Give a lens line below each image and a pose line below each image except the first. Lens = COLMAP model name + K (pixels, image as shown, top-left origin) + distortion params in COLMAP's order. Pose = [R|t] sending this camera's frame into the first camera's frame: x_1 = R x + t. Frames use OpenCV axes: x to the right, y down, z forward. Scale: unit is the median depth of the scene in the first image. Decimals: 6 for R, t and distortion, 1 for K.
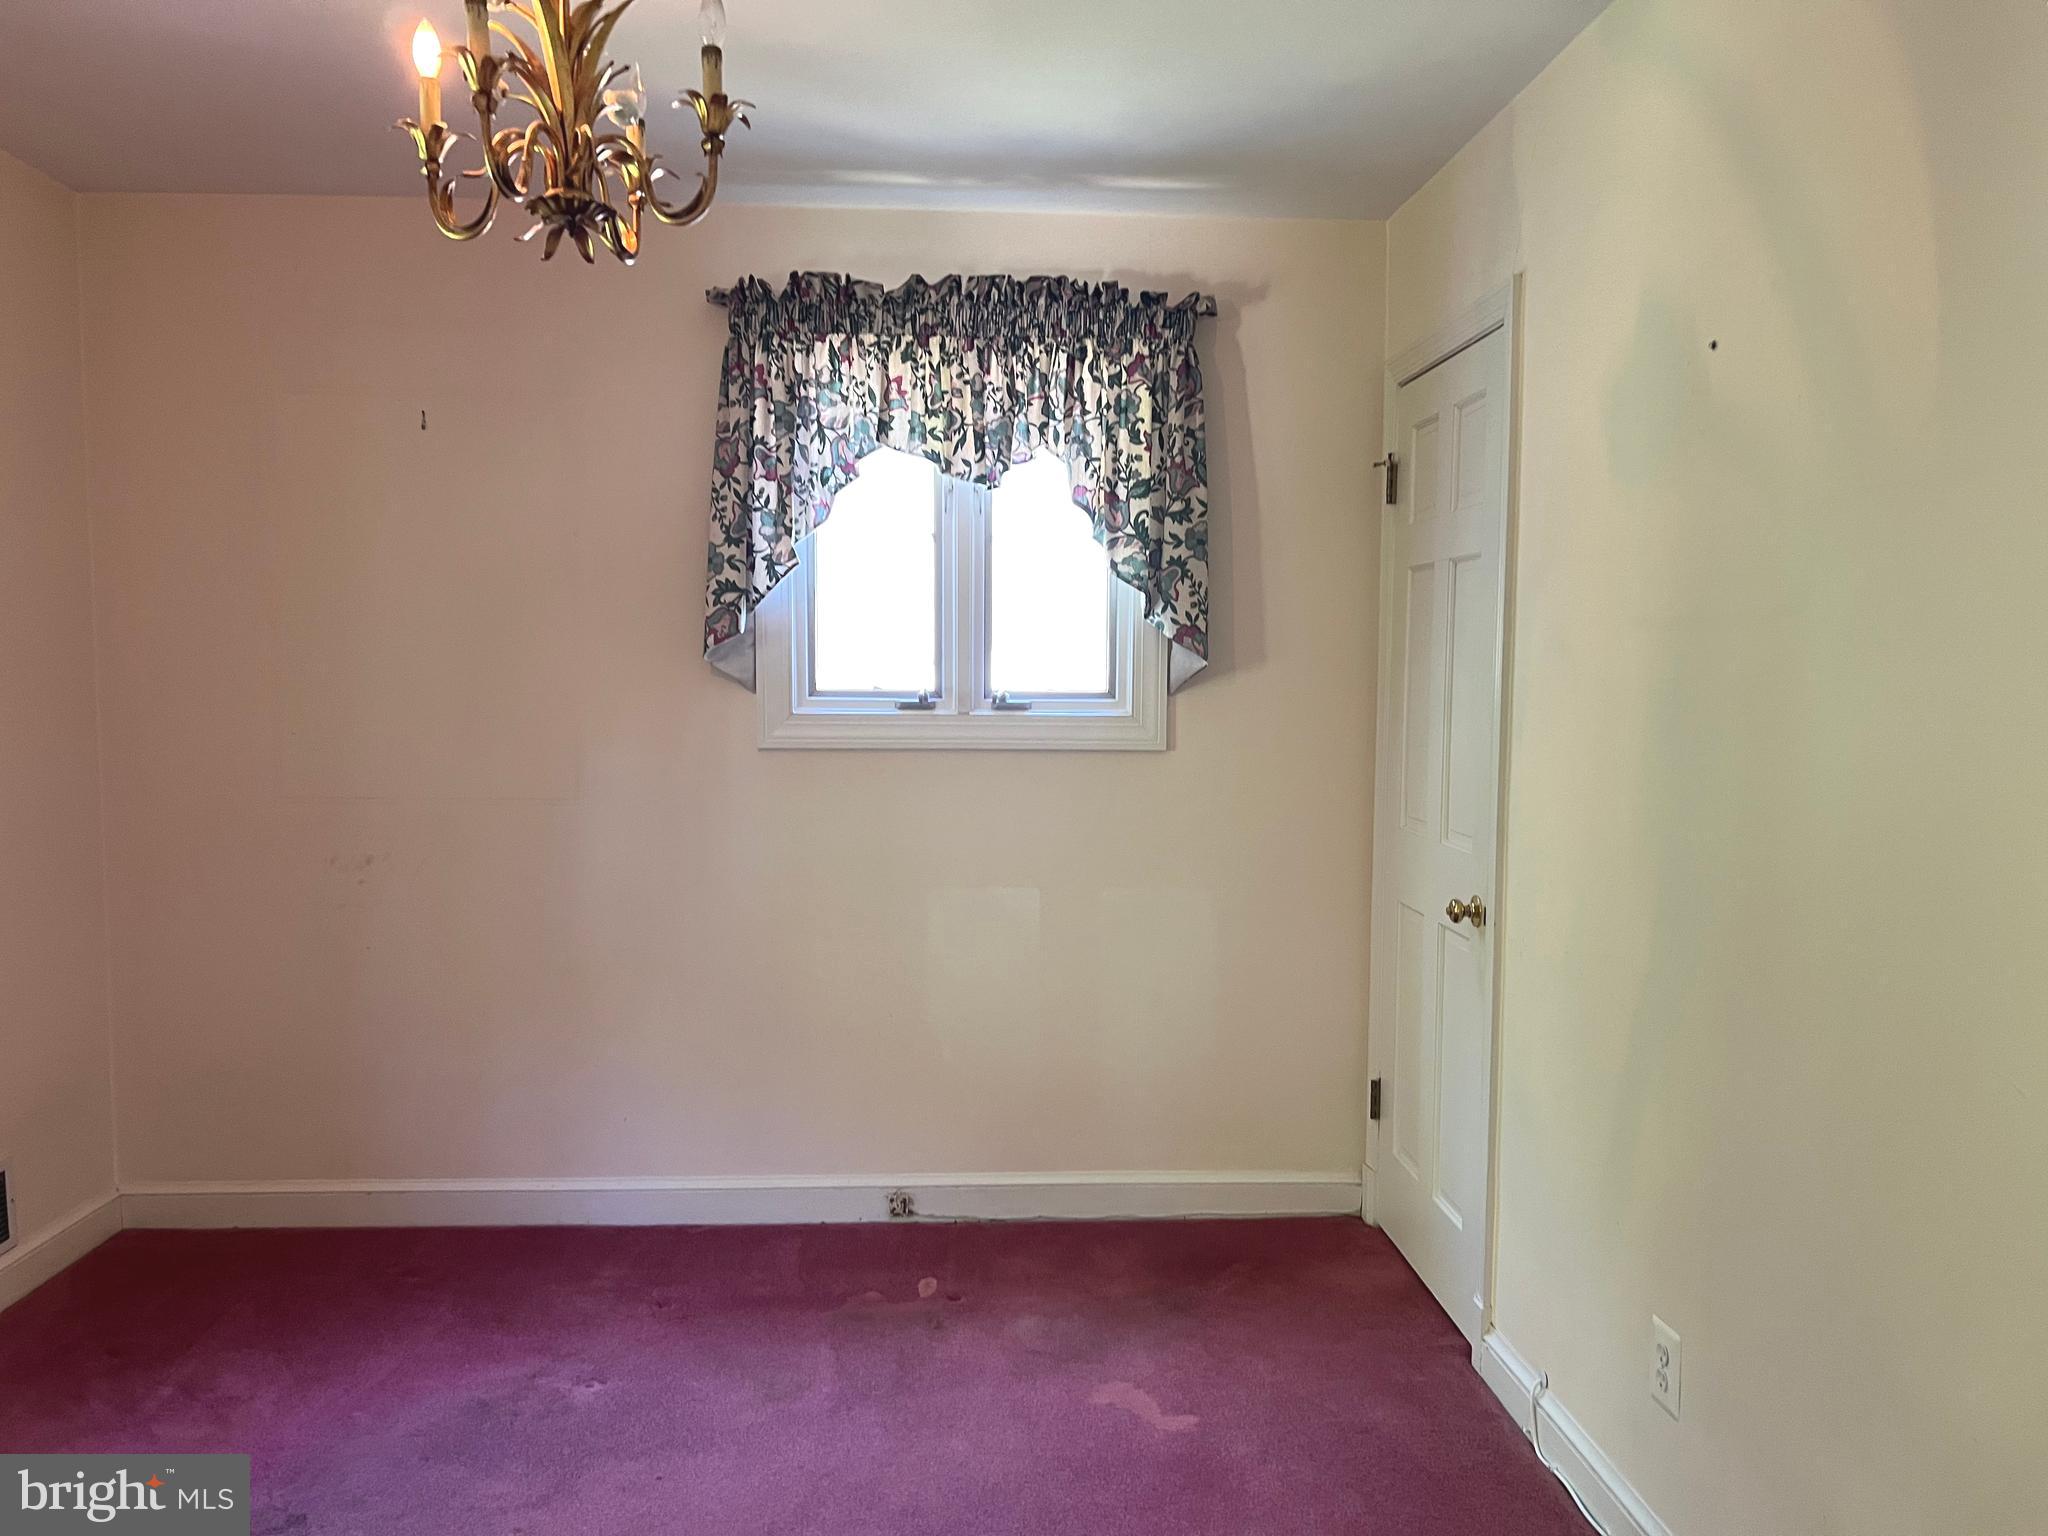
lens RADIAL K [[1555.4, 0, 1025.9], [0, 1555.4, 770.8], [0, 0, 1]] dist [0.072921, -0.077575]
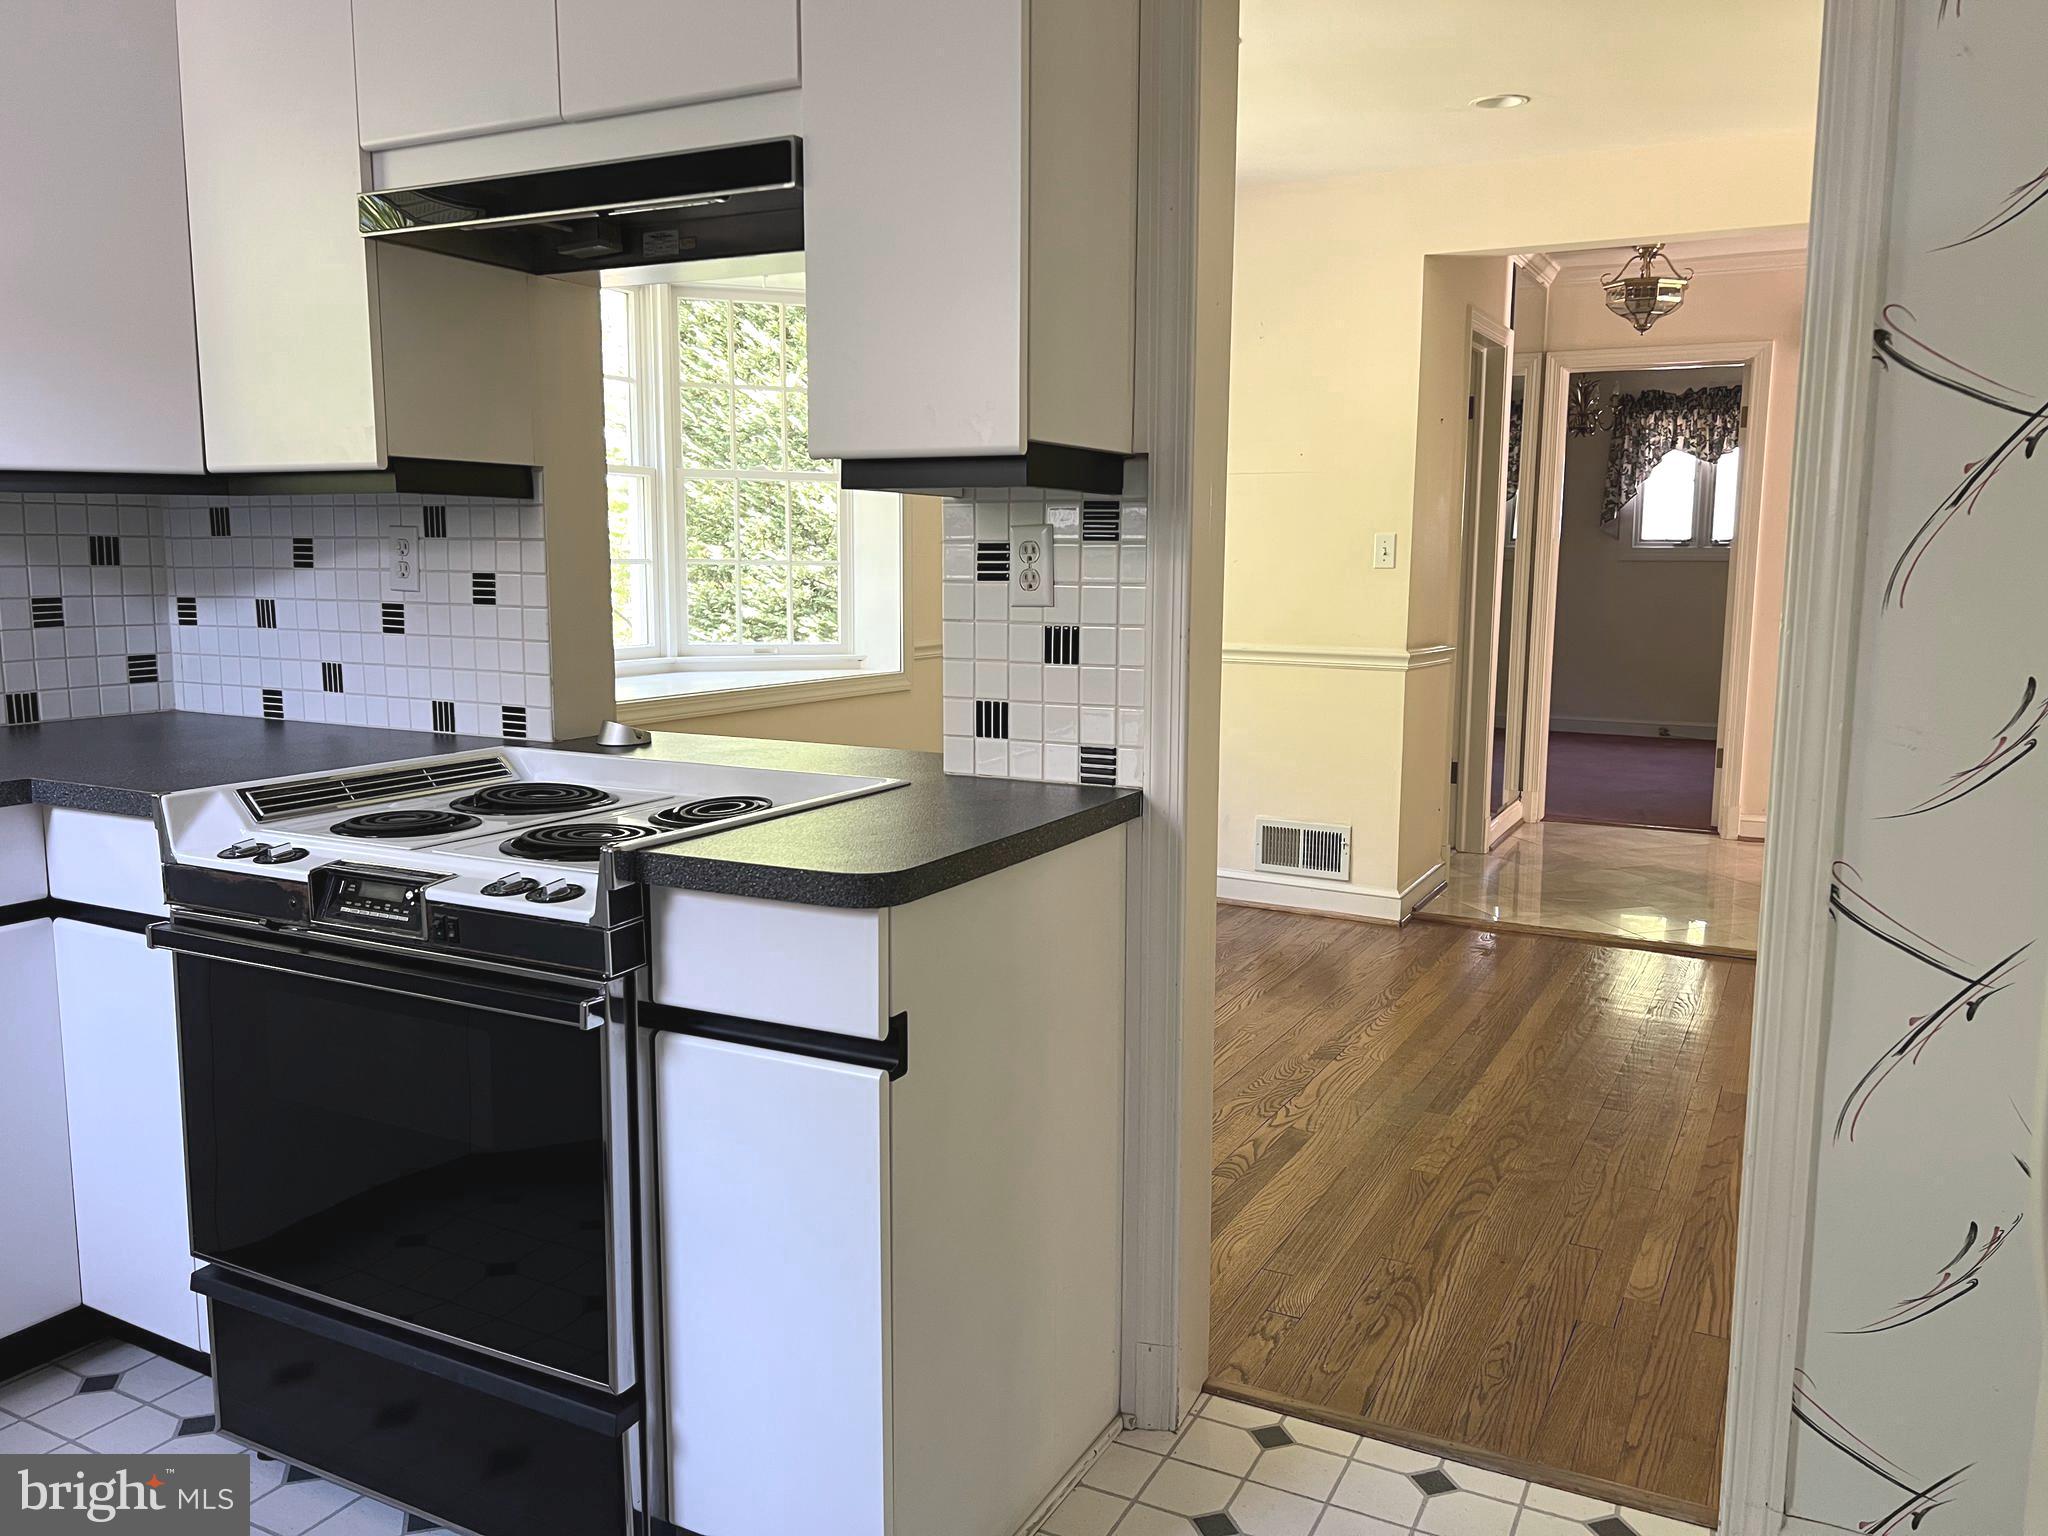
lens RADIAL K [[1555.4, 0, 1029.7], [0, 1555.4, 774.6], [0, 0, 1]] dist [0.072921, -0.077575]
pose [[0.860442, 0.068260, -0.504956, 0.379167], [-0.033405, 0.996411, 0.077774, 0.189607], [0.508453, -0.050052, 0.859634, -2.029995]]
